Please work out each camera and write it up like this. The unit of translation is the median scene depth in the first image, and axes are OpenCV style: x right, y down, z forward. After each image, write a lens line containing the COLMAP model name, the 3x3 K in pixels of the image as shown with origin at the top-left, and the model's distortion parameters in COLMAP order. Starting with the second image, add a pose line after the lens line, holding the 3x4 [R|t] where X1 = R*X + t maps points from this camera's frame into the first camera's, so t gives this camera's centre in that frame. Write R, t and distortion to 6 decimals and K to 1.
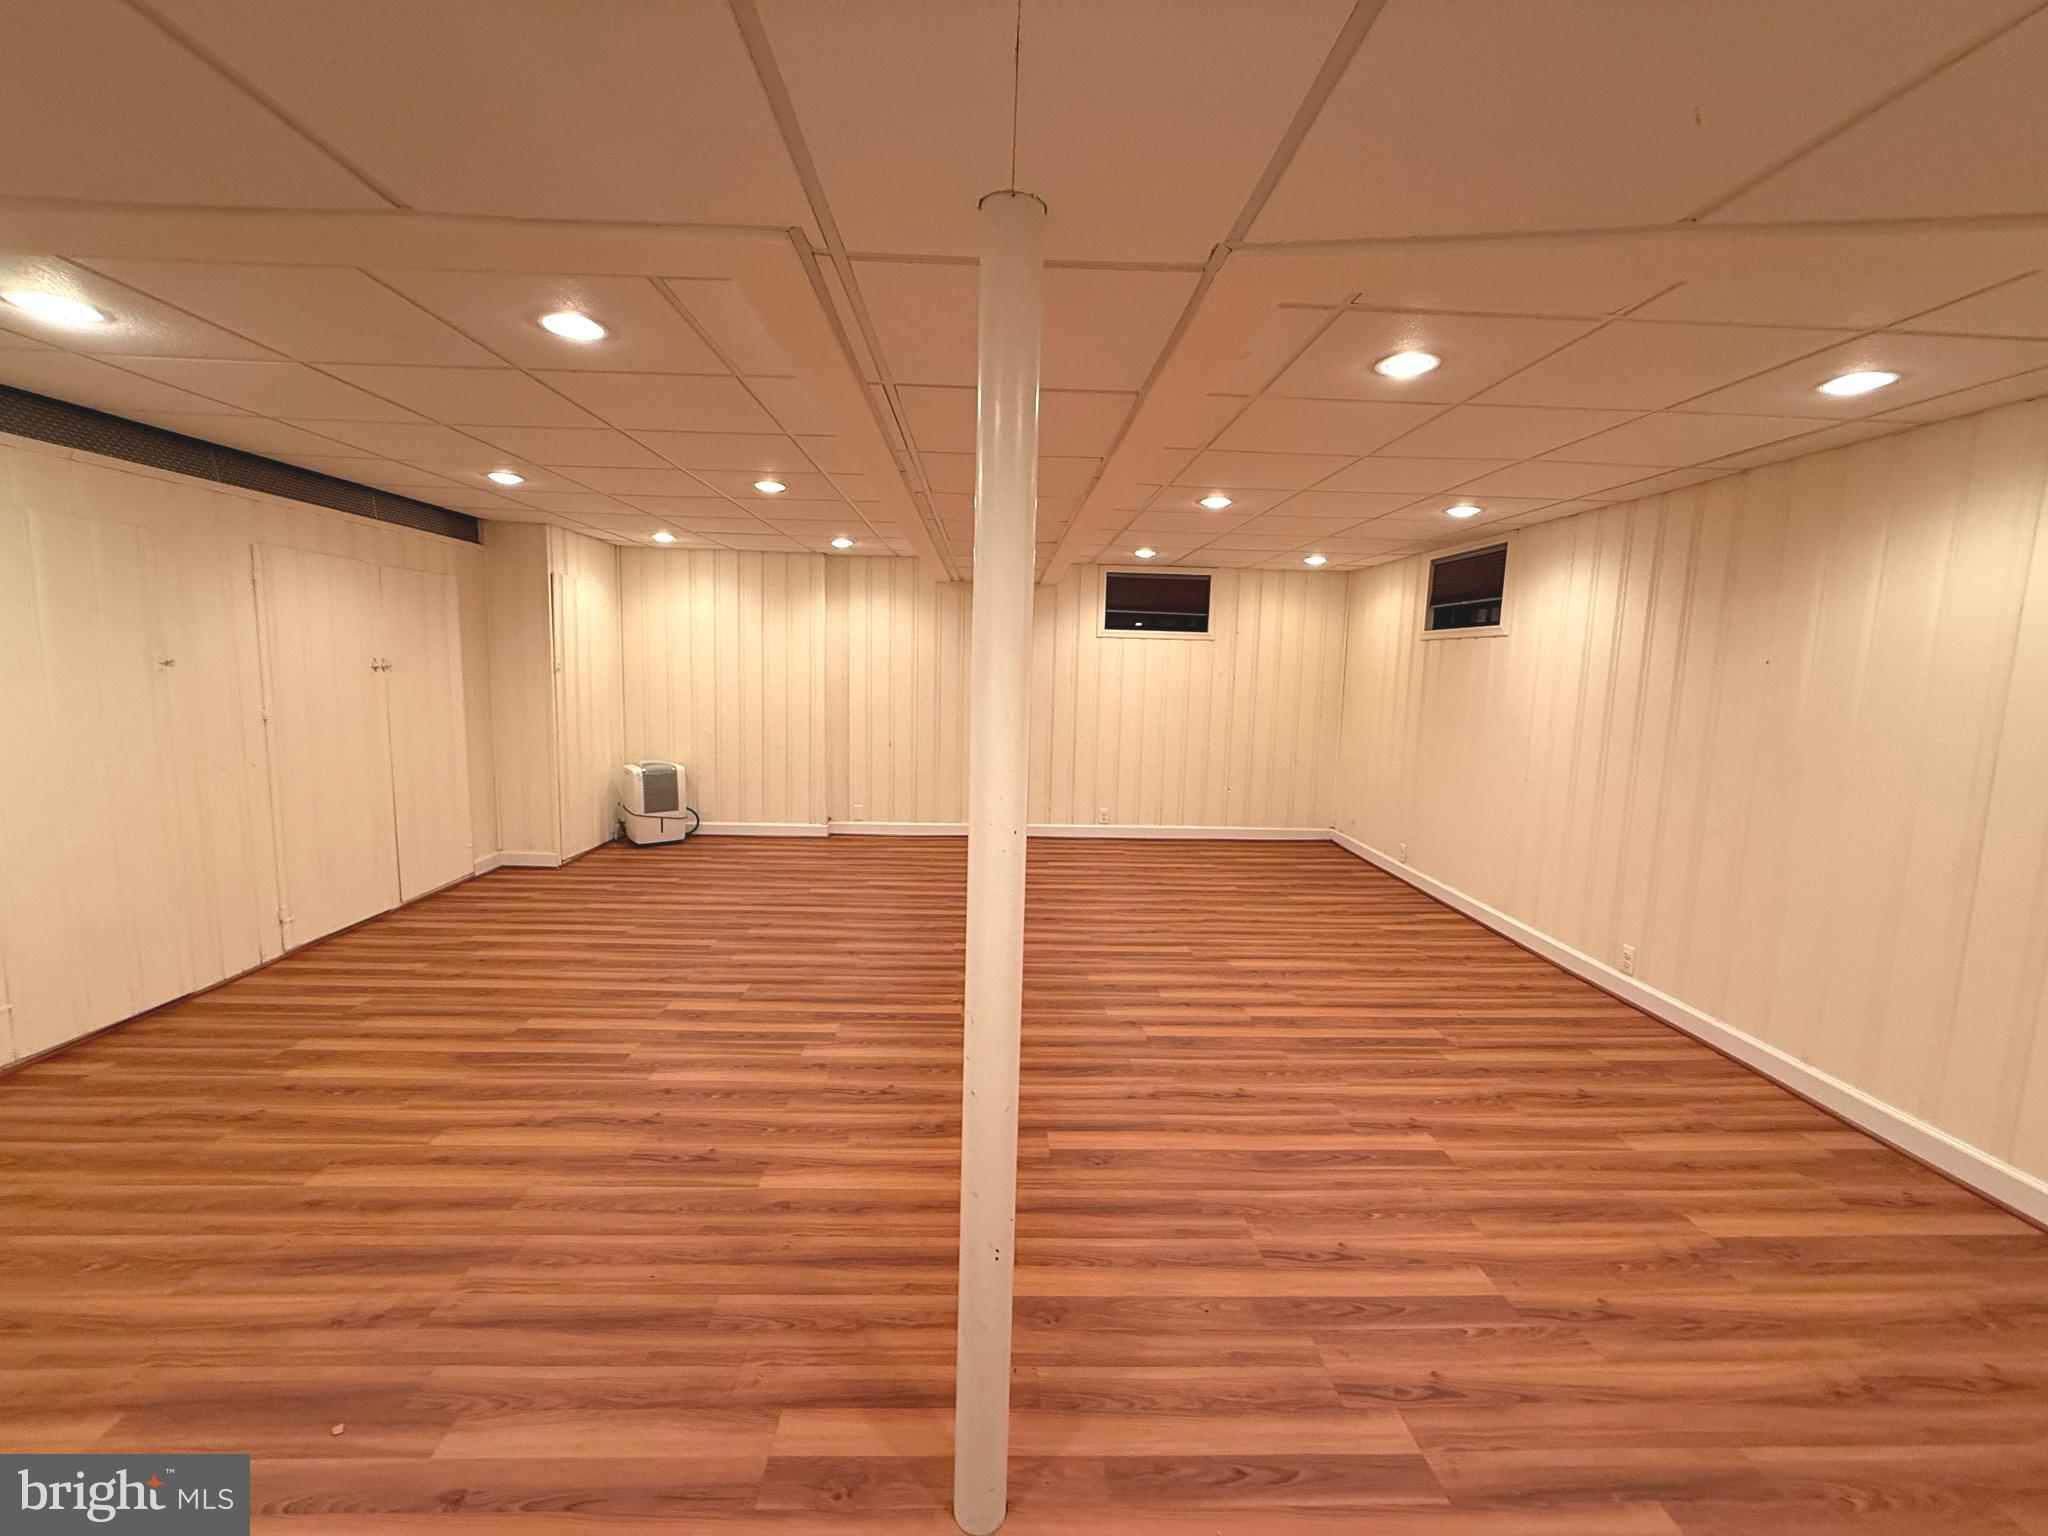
lens RADIAL K [[811.9, 0, 1028.7], [0, 811.9, 762.0], [0, 0, 1]] dist [-0.002638, 0.000048]
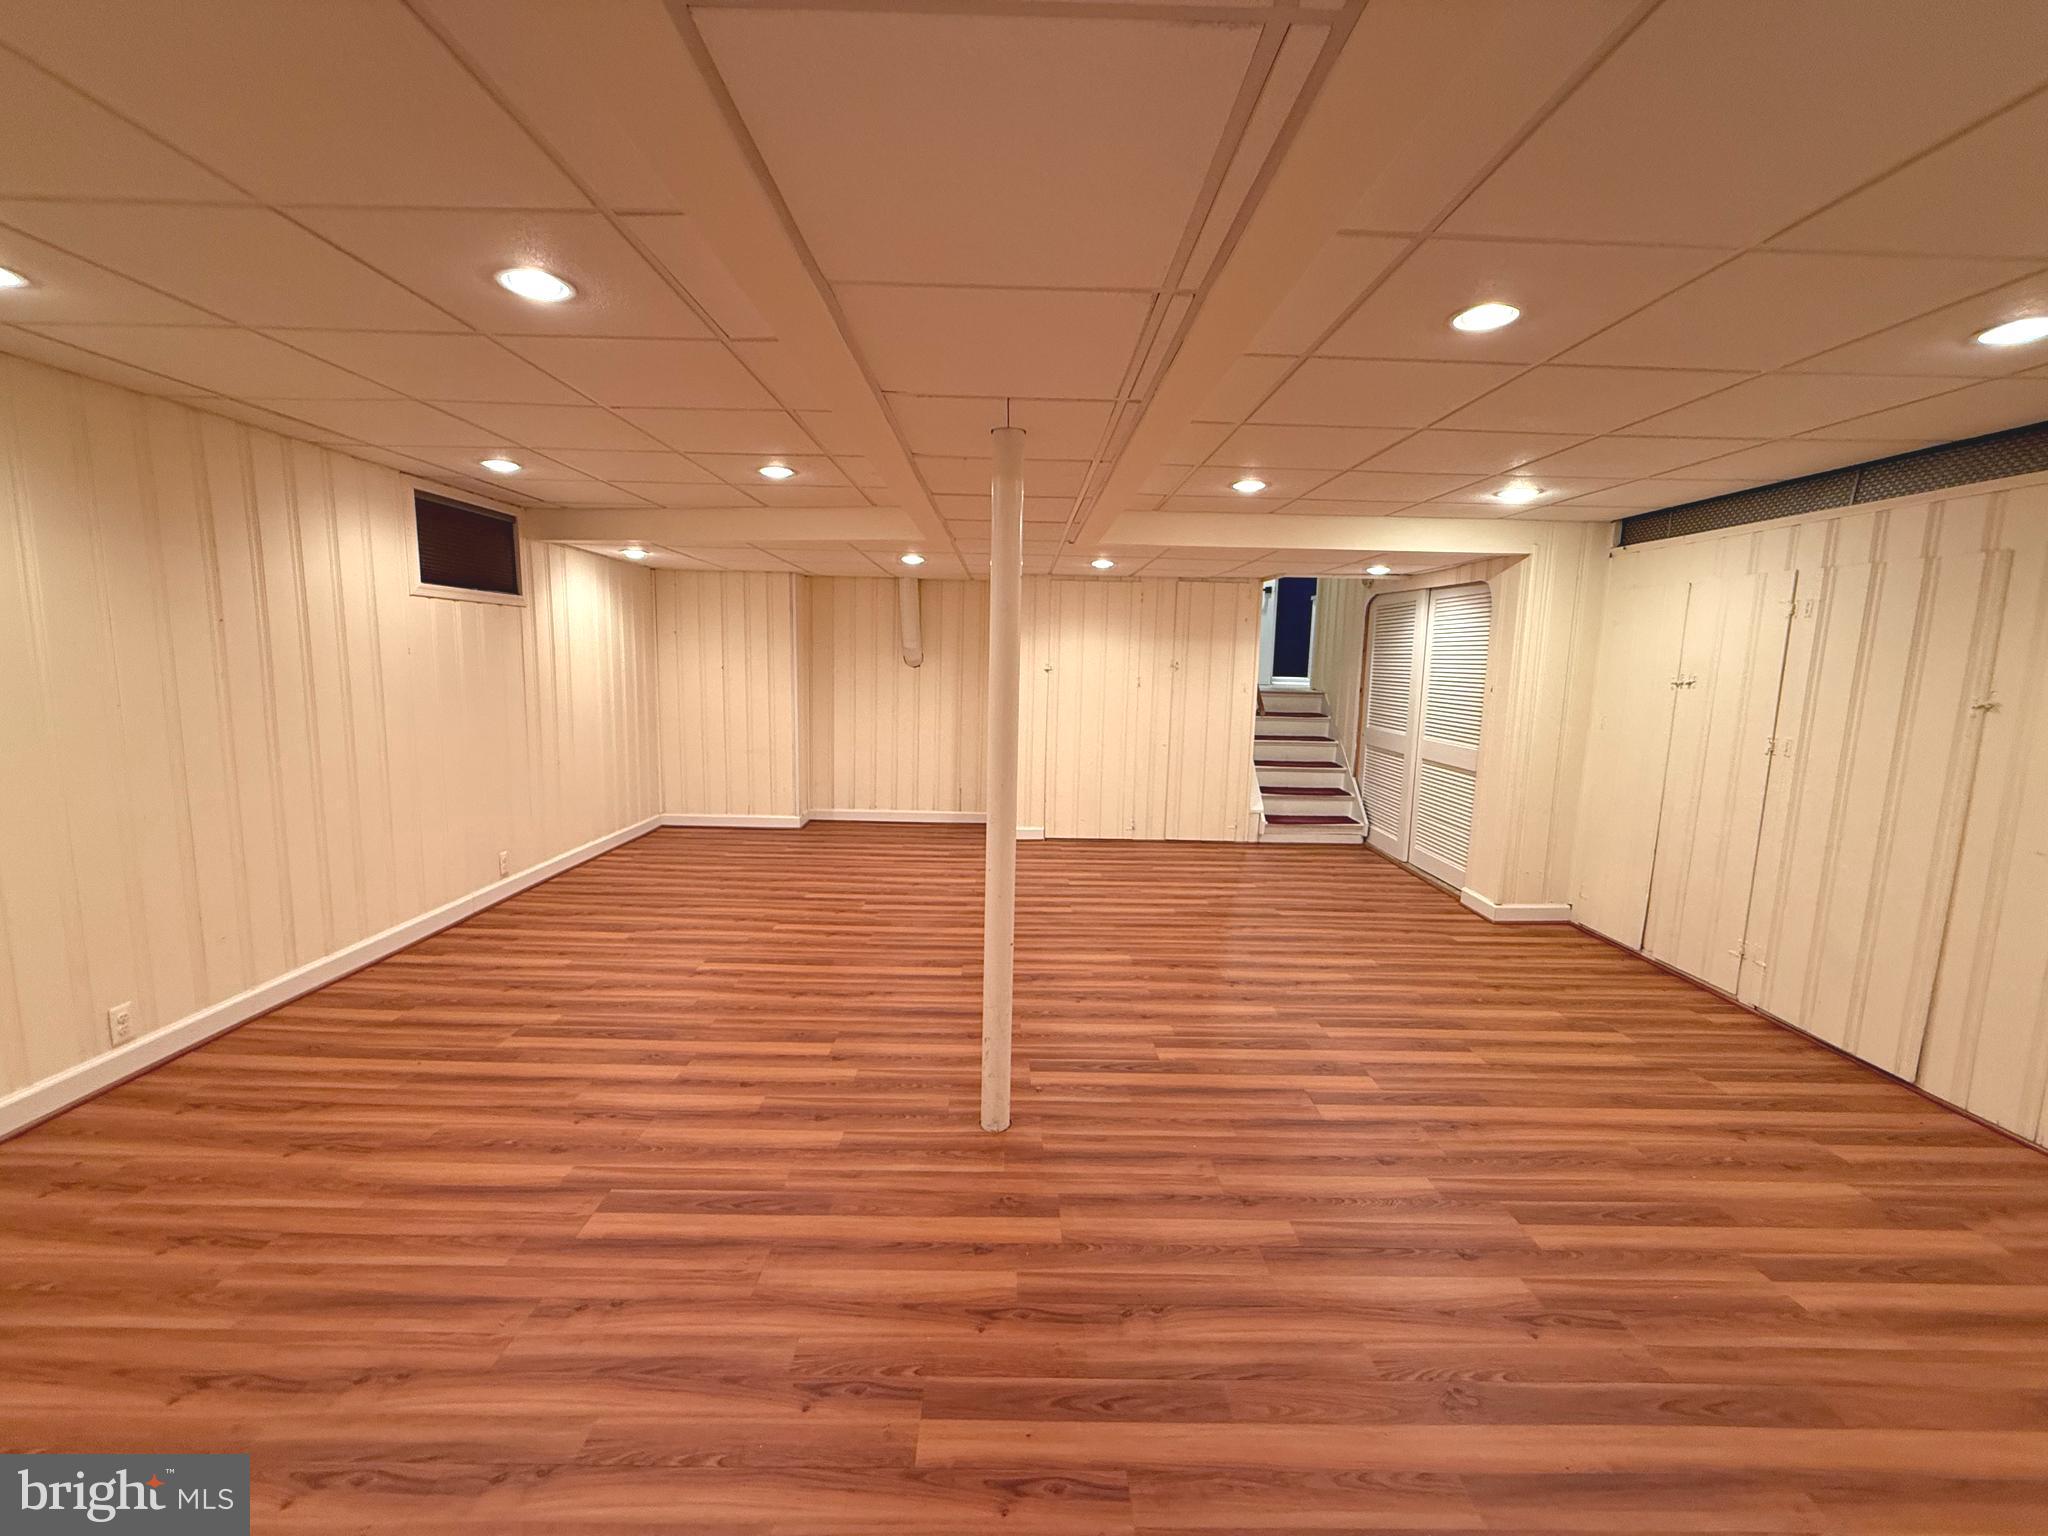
lens RADIAL K [[811.9, 0, 1030.0], [0, 811.9, 768.1], [0, 0, 1]] dist [-0.002638, 0.000048]
pose [[-0.998463, -0.052944, 0.016368, -0.085516], [-0.047011, 0.965618, 0.255679, -0.233046], [-0.029342, 0.254516, -0.966623, 1.871456]]
